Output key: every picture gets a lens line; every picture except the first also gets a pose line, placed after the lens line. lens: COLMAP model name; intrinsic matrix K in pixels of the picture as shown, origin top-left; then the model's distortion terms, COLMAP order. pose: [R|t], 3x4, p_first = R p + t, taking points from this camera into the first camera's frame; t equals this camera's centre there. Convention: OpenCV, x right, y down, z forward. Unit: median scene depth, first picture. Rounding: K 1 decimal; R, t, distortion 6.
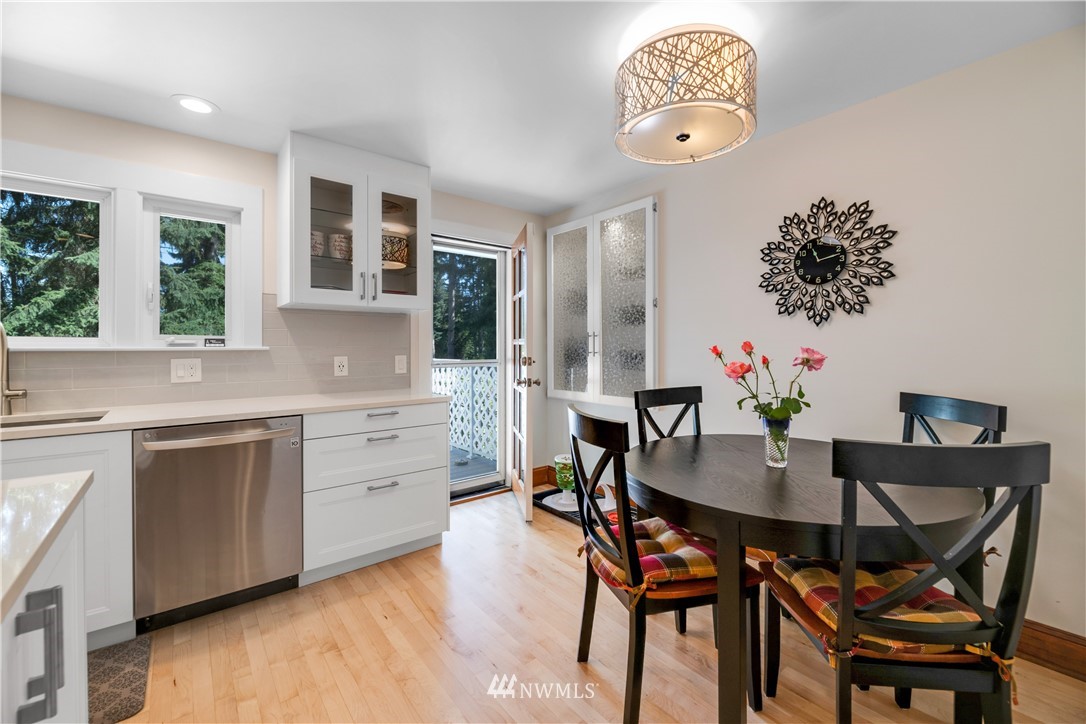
lens RADIAL K [[456.7, 0, 543.5], [0, 456.7, 346.4], [0, 0, 1]] dist [-0.000653, -0.000419]
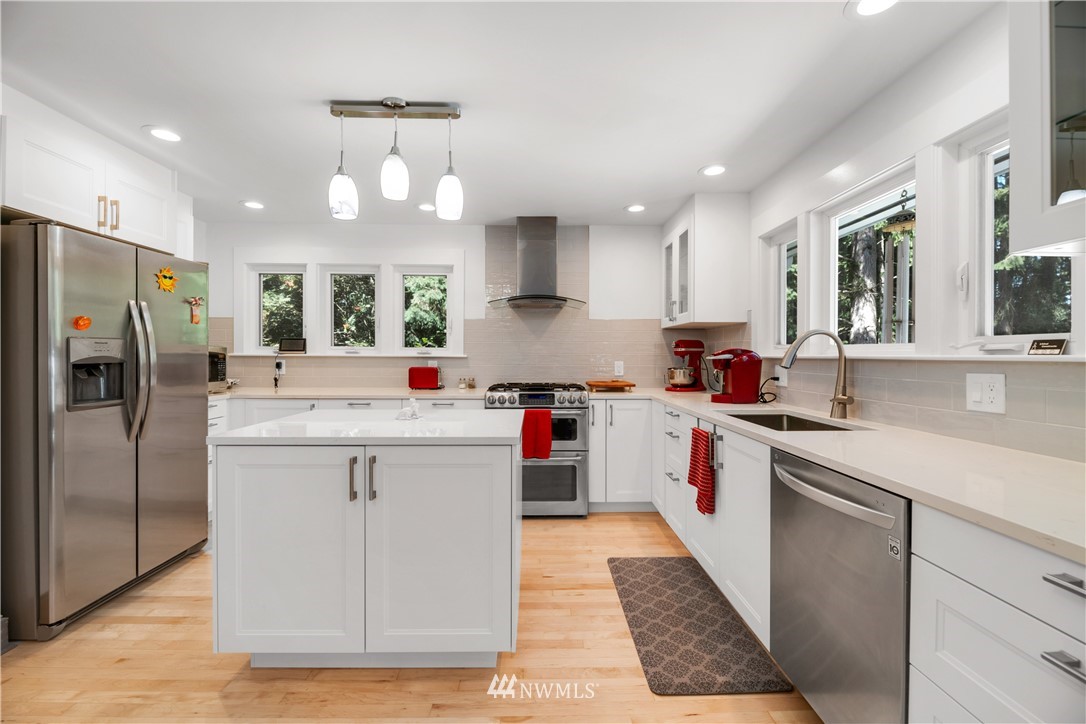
lens RADIAL K [[443.7, 0, 543.0], [0, 443.7, 362.0], [0, 0, 1]] dist [0.000047, -0.000067]
pose [[-0.606066, 0.013255, -0.795304, 0.064147], [0.000912, 0.999872, 0.015970, 0.000389], [0.795414, 0.008953, -0.606000, 0.958860]]
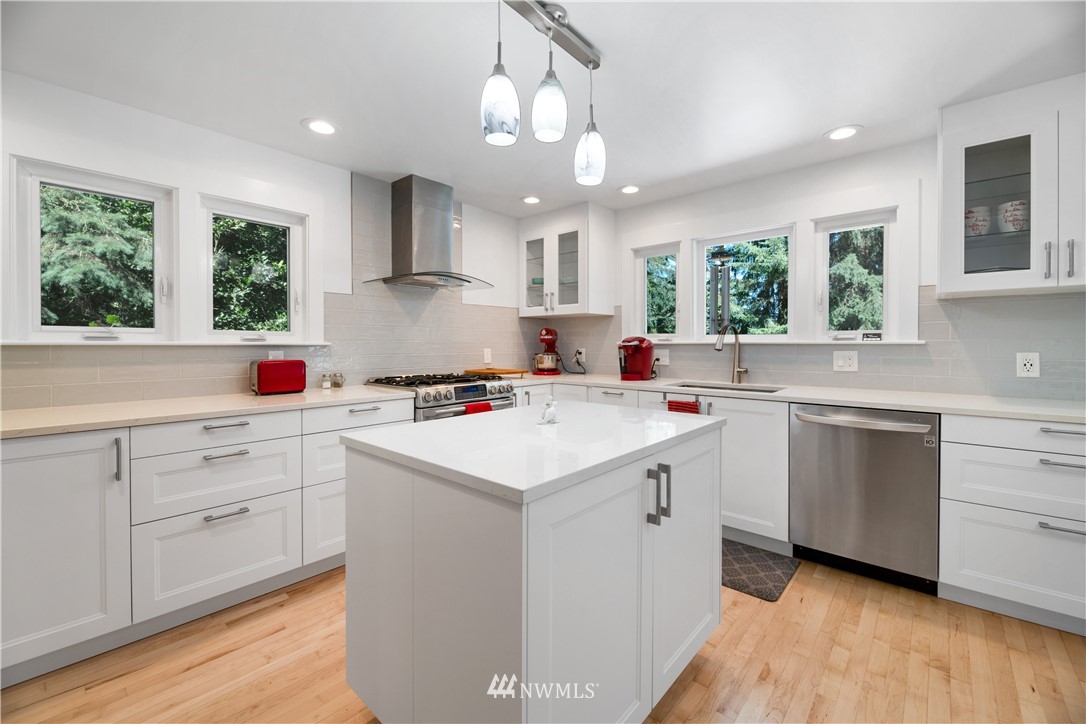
lens RADIAL K [[444.1, 0, 540.8], [0, 444.1, 347.7], [0, 0, 1]] dist [-0.000531, -0.000116]
pose [[0.167103, 0.013109, -0.985852, 0.221819], [0.003296, 0.999899, 0.013854, 0.000157], [0.985934, -0.005565, 0.167043, 0.047260]]
